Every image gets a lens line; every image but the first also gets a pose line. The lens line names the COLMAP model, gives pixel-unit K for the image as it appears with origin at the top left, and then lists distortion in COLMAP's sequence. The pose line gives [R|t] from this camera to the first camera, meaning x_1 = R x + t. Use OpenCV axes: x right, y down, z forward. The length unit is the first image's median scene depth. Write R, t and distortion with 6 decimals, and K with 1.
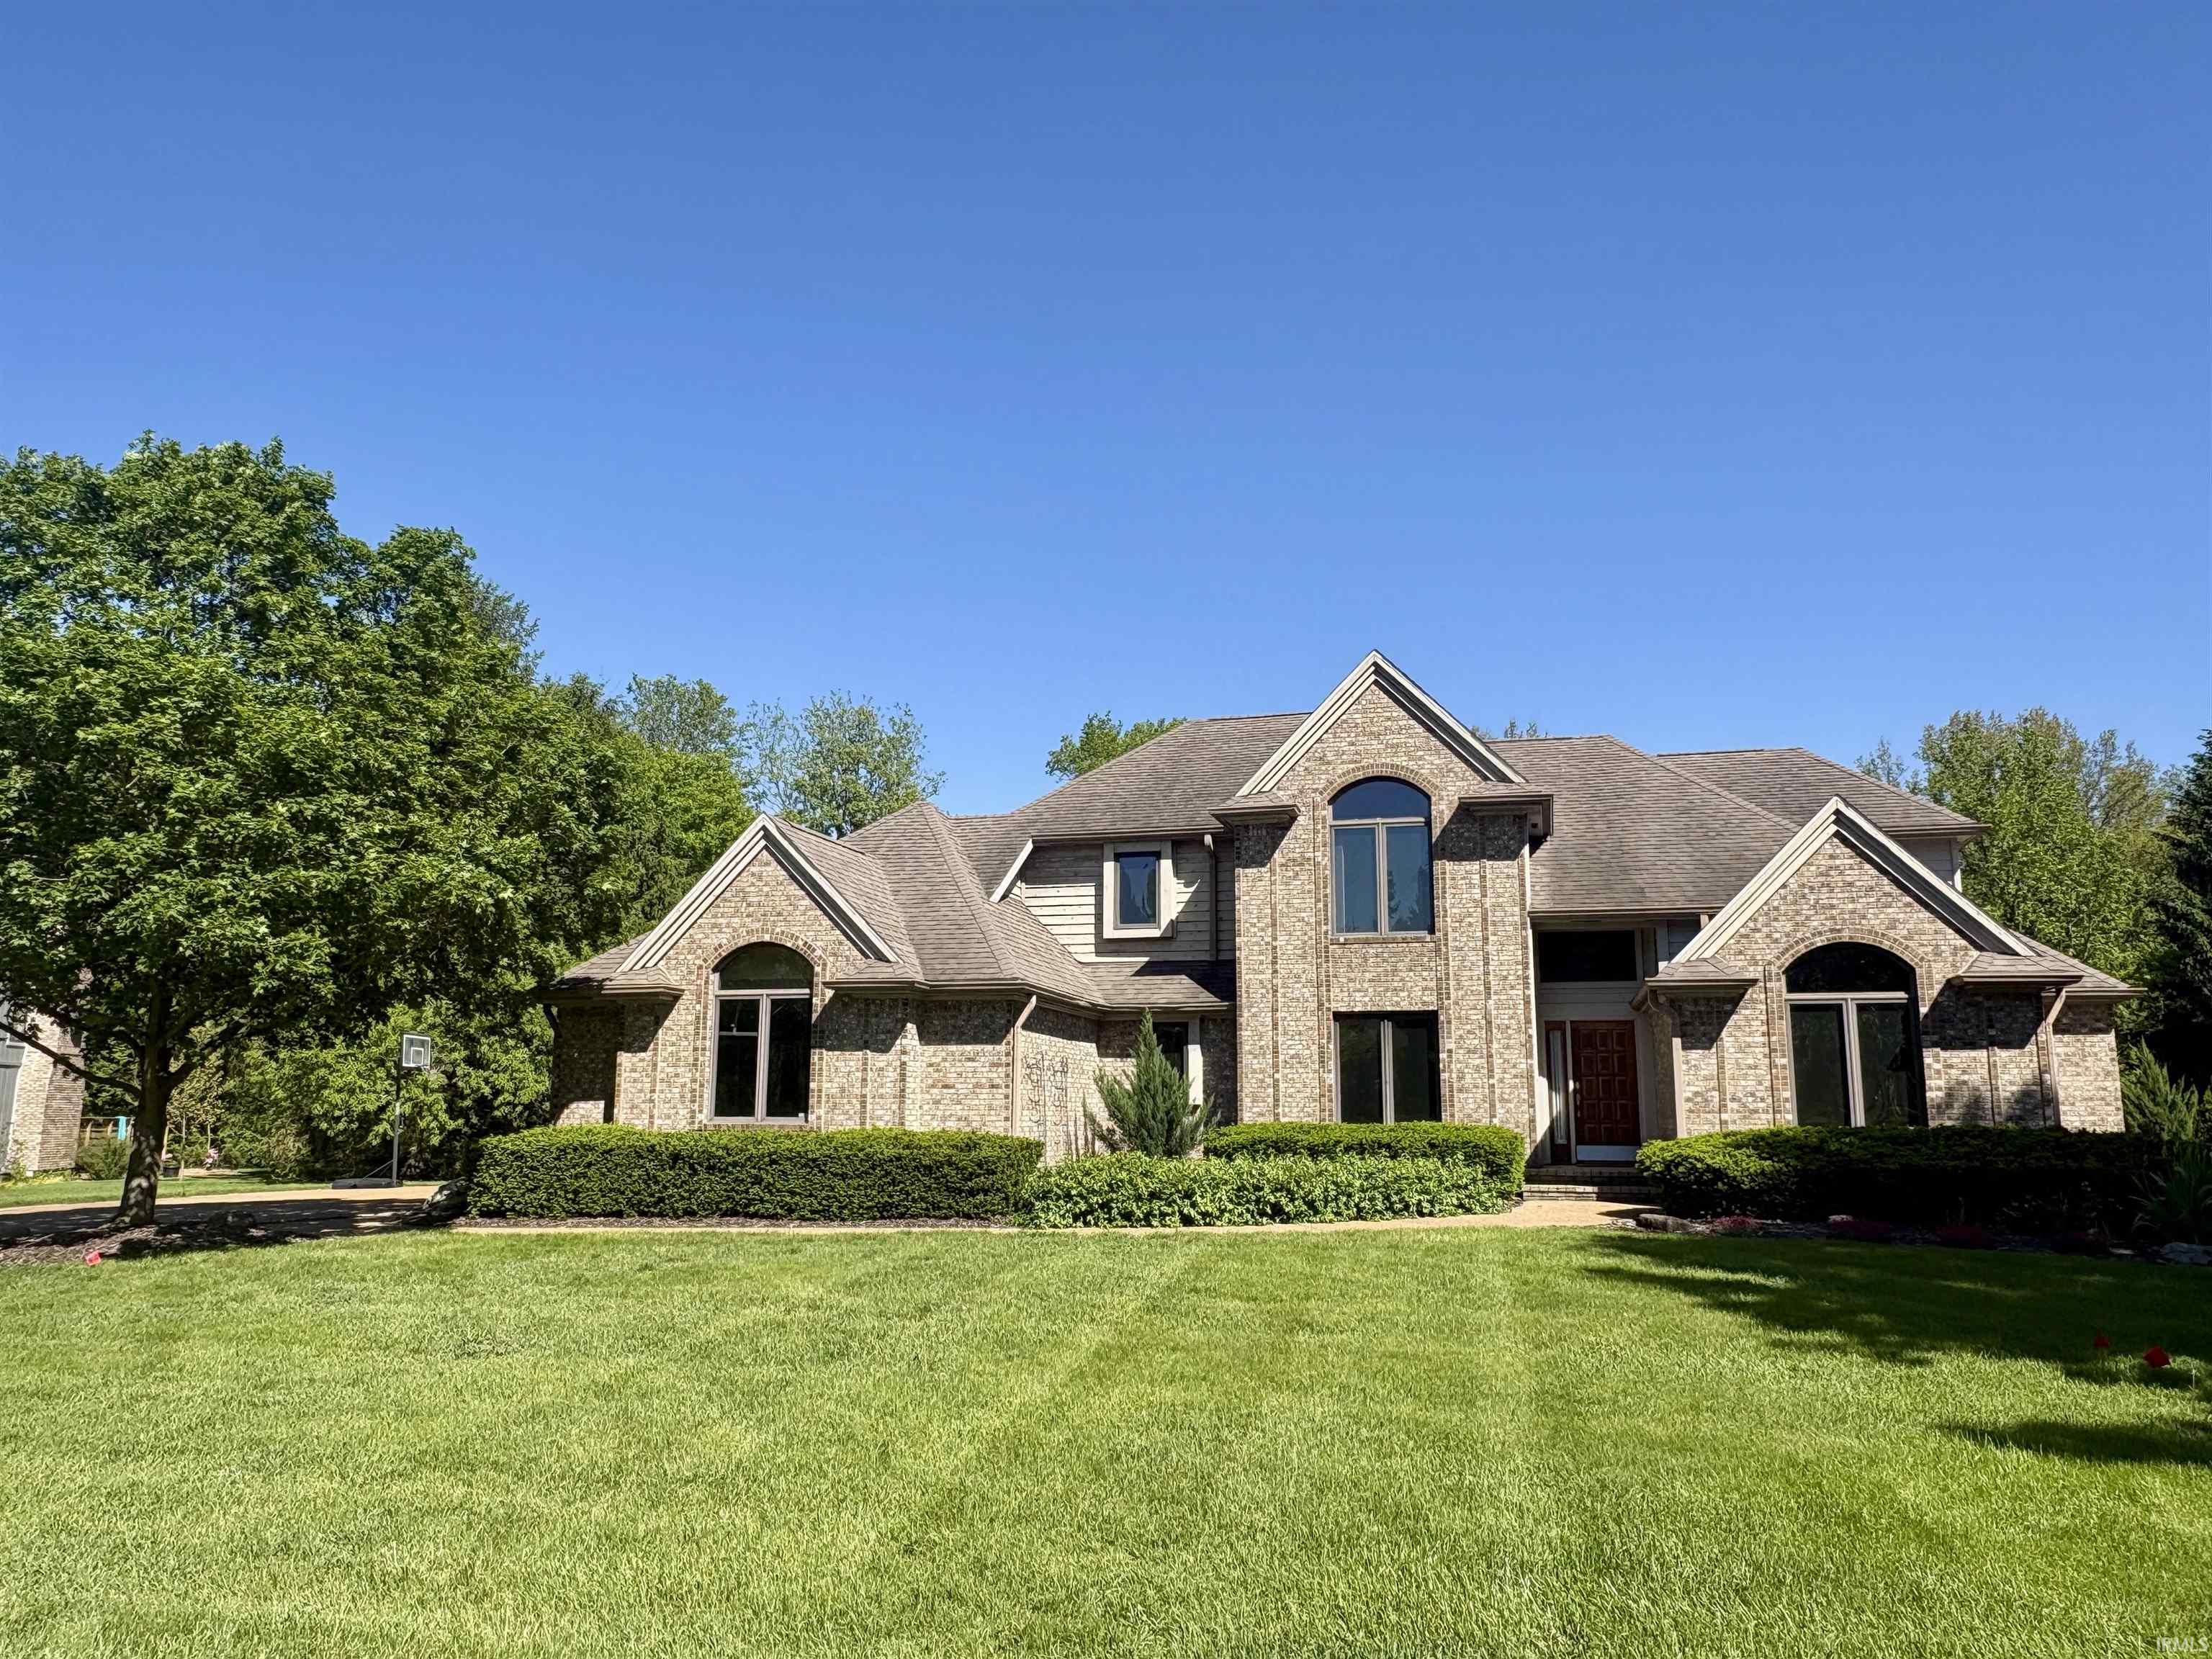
lens RADIAL K [[1550.1, 0, 1103.9], [0, 1550.1, 833.5], [0, 0, 1]] dist [0.002128, 0.000188]
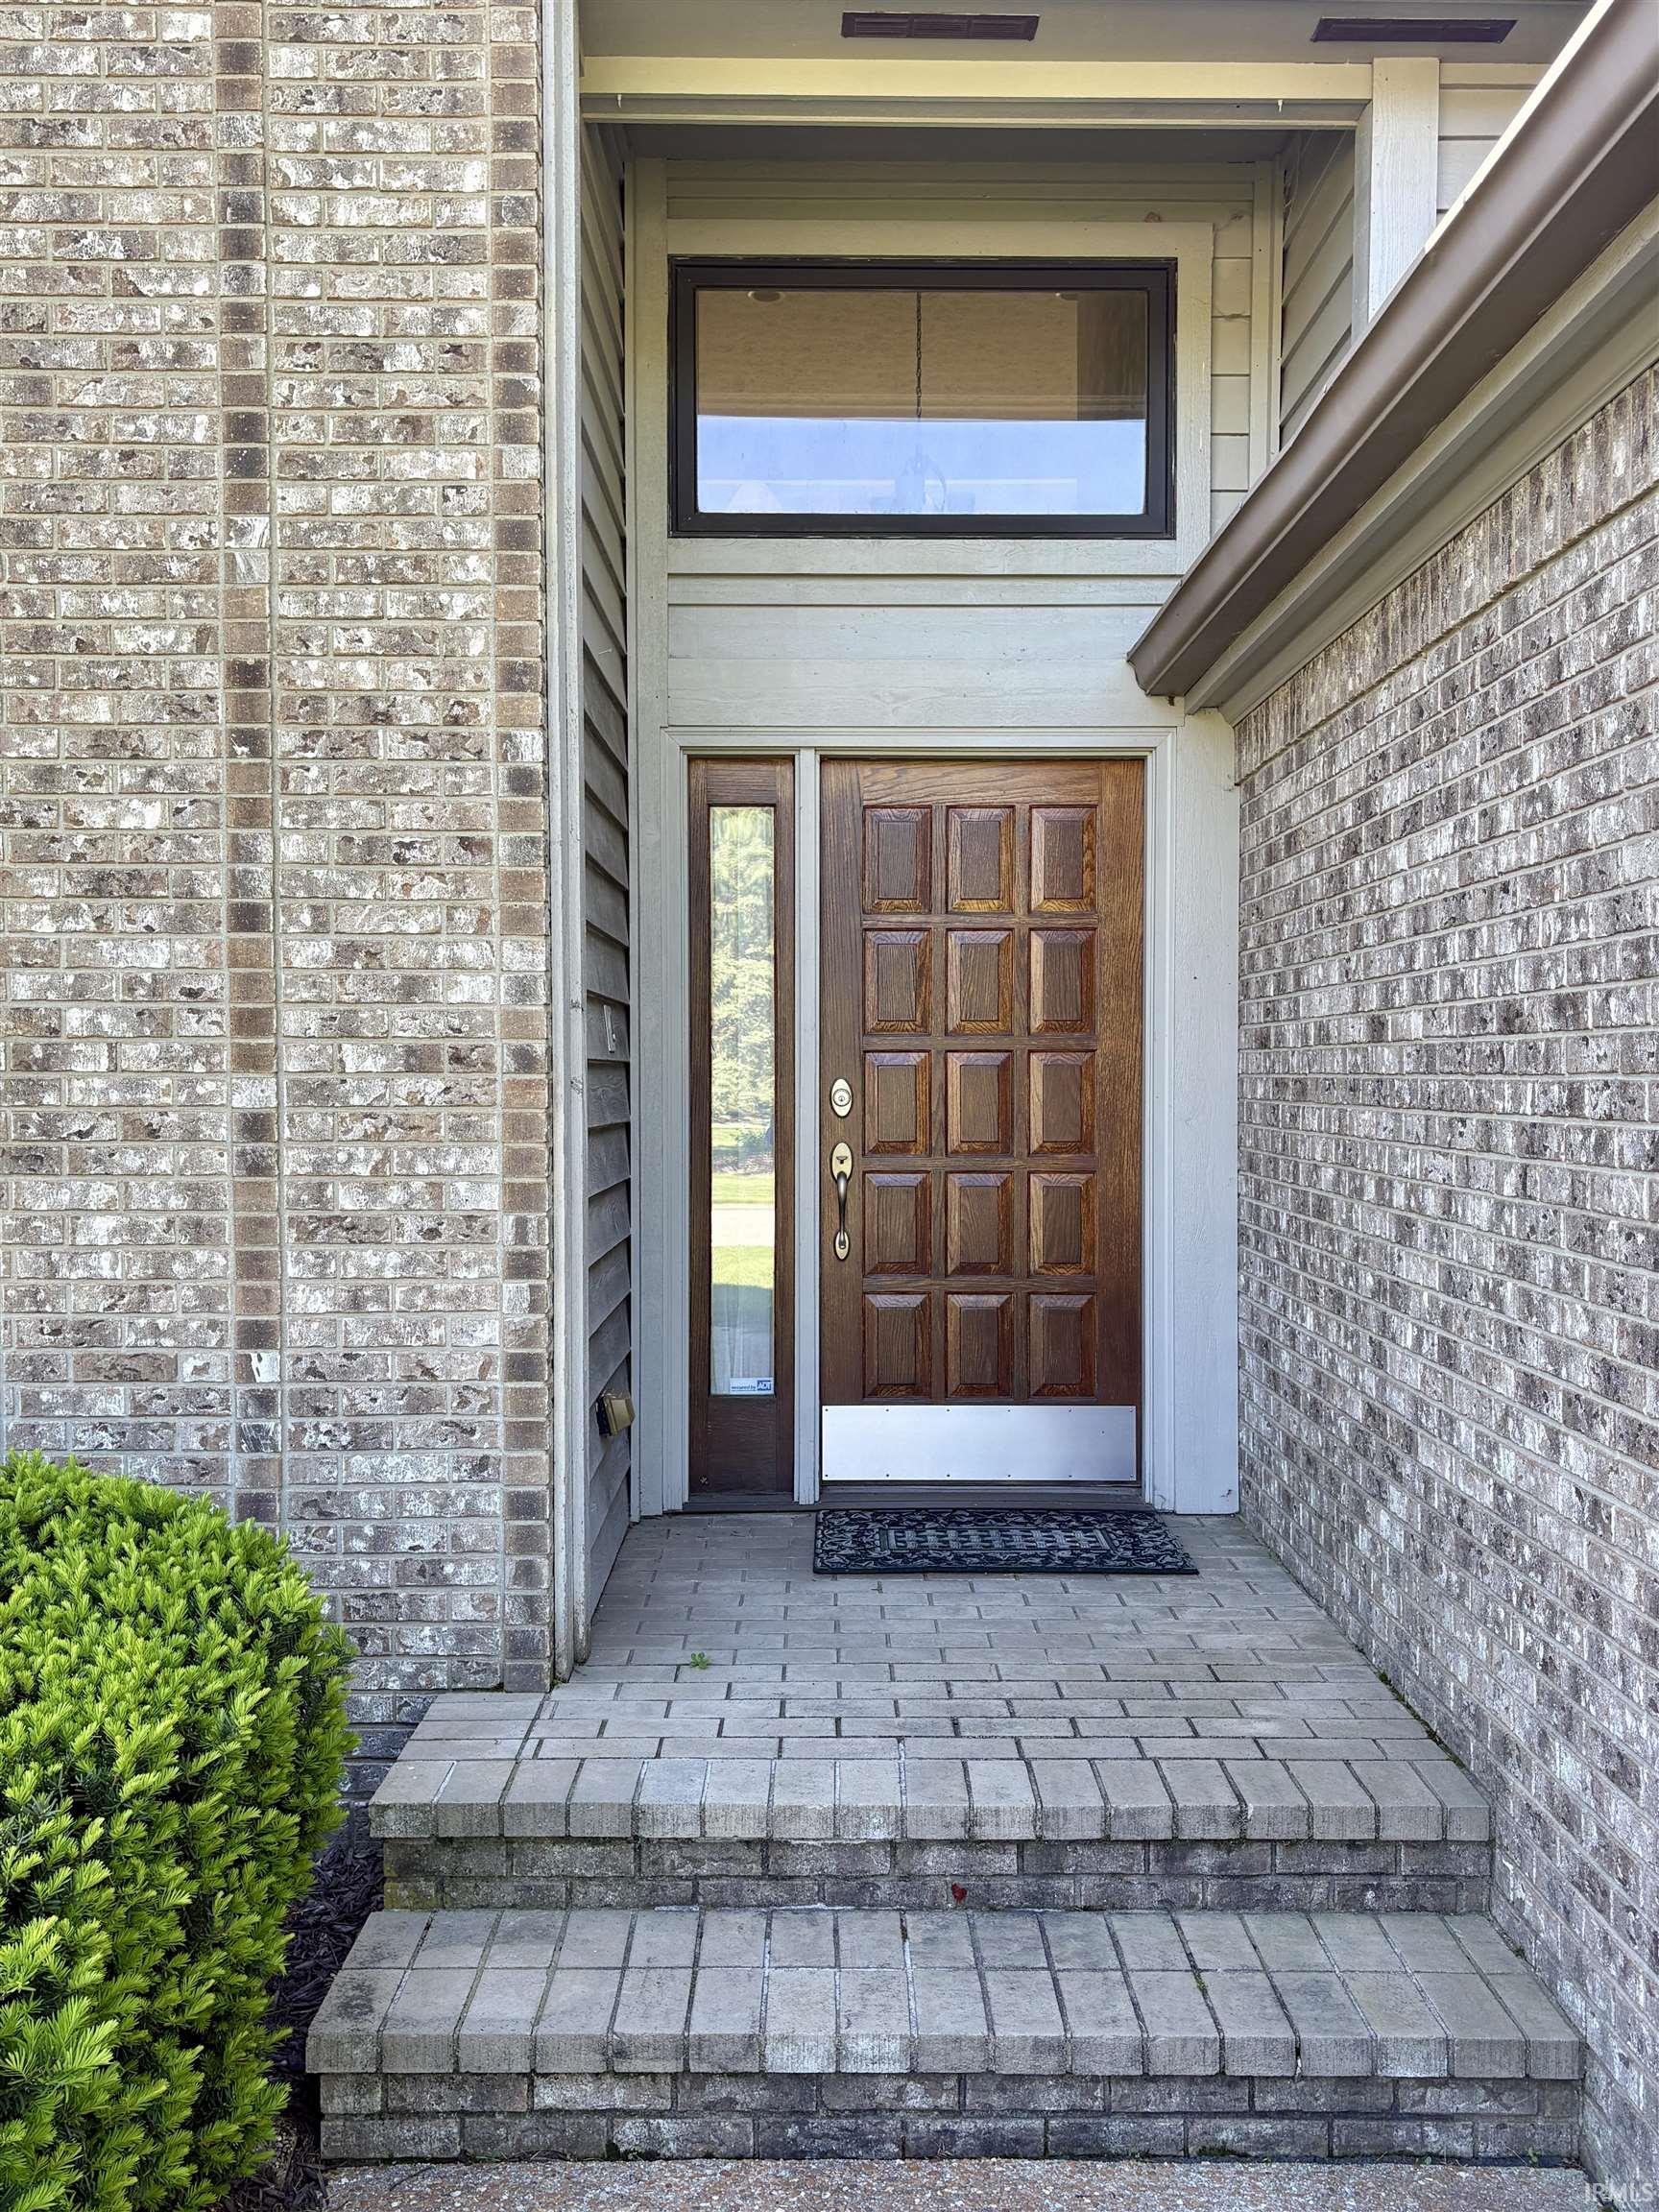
lens RADIAL K [[2062.4, 0, 830.3], [0, 2062.4, 1108.0], [0, 0, 1]] dist [-0.000487, 0.000000]
pose [[0.960438, -0.015188, 0.278081, 0.246360], [-0.041770, 0.979361, 0.197755, 0.120774], [-0.275345, -0.201546, 0.939981, 0.801828]]
